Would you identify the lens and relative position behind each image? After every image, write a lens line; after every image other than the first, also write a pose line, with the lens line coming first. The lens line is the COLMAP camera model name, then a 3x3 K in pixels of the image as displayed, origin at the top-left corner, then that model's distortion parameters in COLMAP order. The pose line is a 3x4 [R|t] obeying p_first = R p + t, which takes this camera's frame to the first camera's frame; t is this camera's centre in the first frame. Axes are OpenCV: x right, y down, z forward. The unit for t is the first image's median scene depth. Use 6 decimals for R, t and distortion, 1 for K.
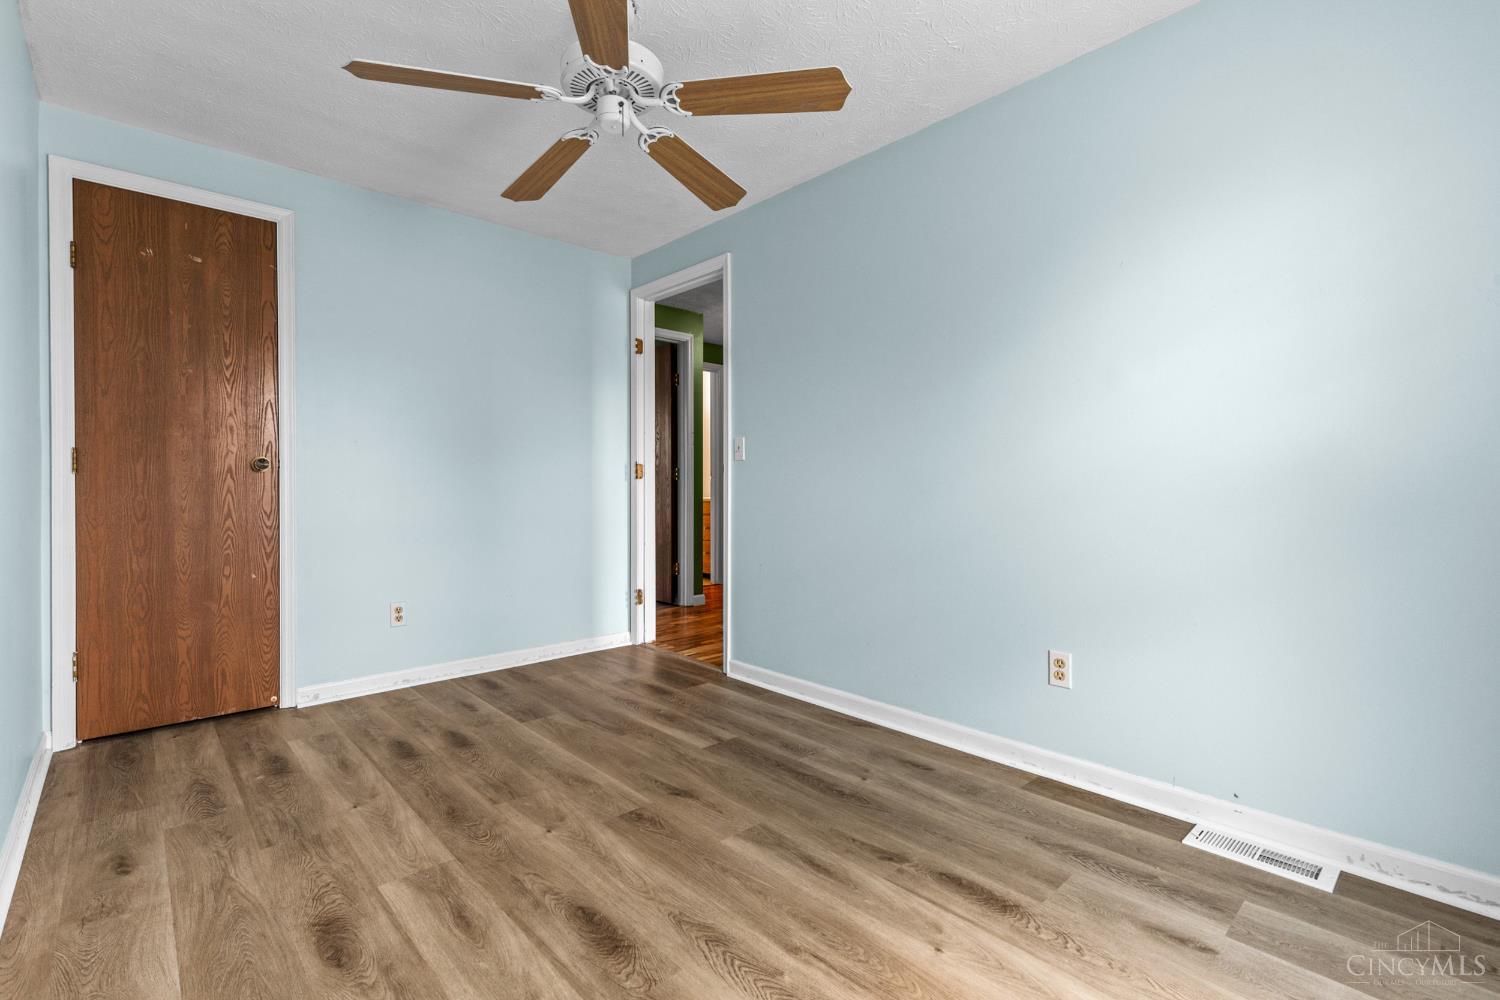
lens RADIAL K [[678.7, 0, 747.9], [0, 678.7, 493.8], [0, 0, 1]] dist [0.005320, 0.001028]
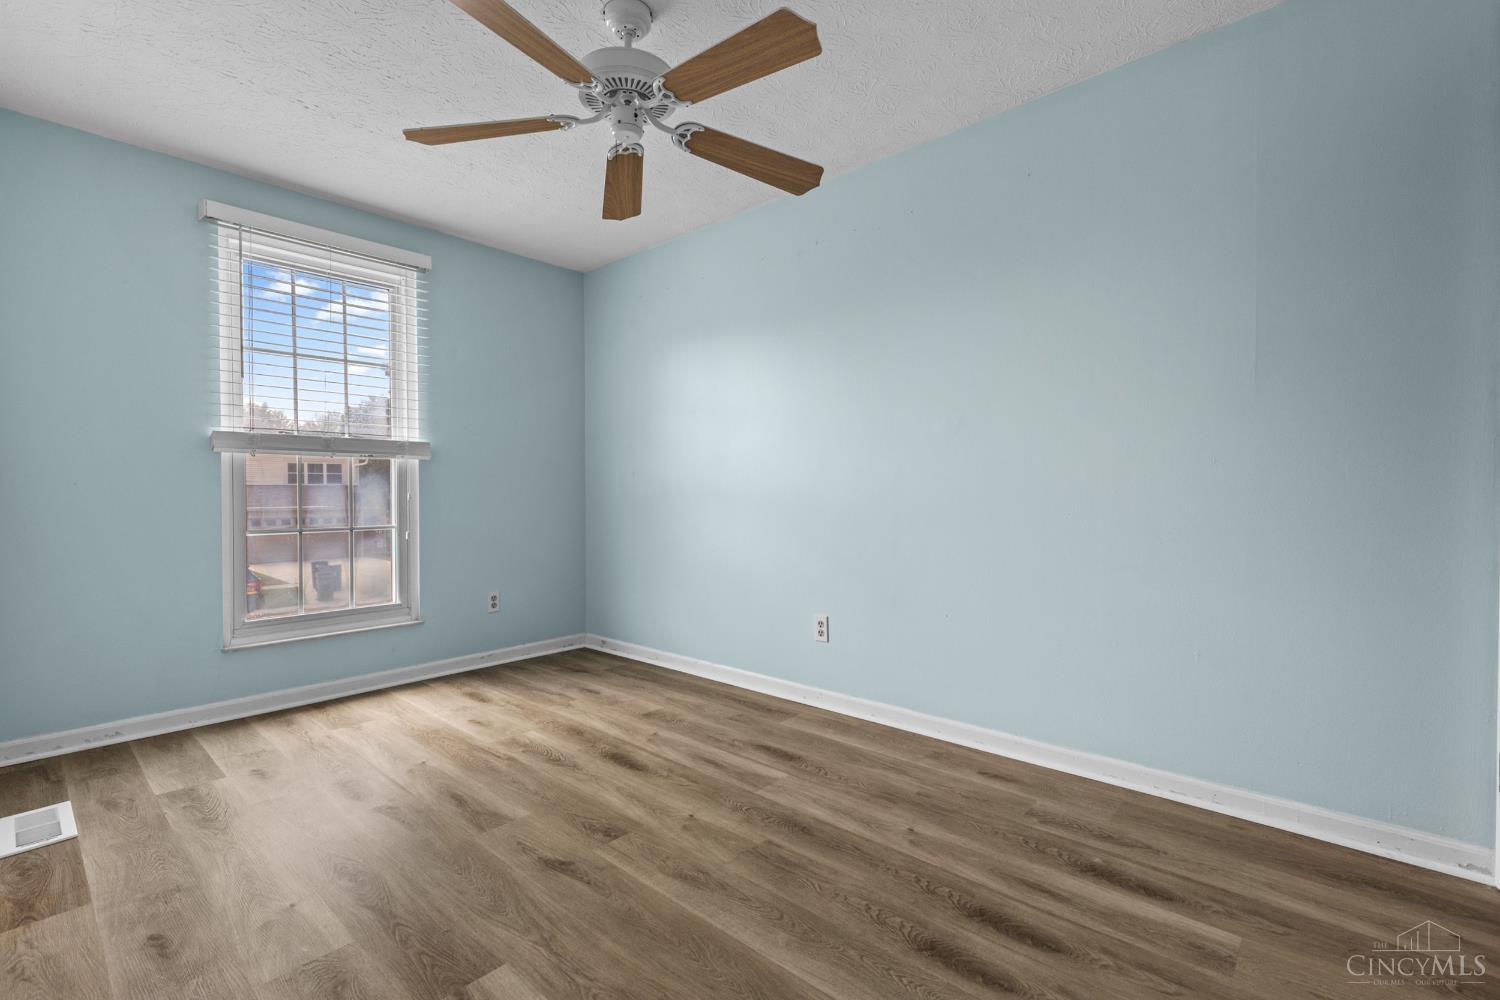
lens RADIAL K [[678.7, 0, 752.1], [0, 678.7, 498.4], [0, 0, 1]] dist [0.005320, 0.001028]
pose [[-0.995333, 0.005215, -0.096361, -0.279926], [0.003065, 0.999743, 0.022442, -0.027294], [0.096453, 0.022042, -0.995093, 2.010115]]
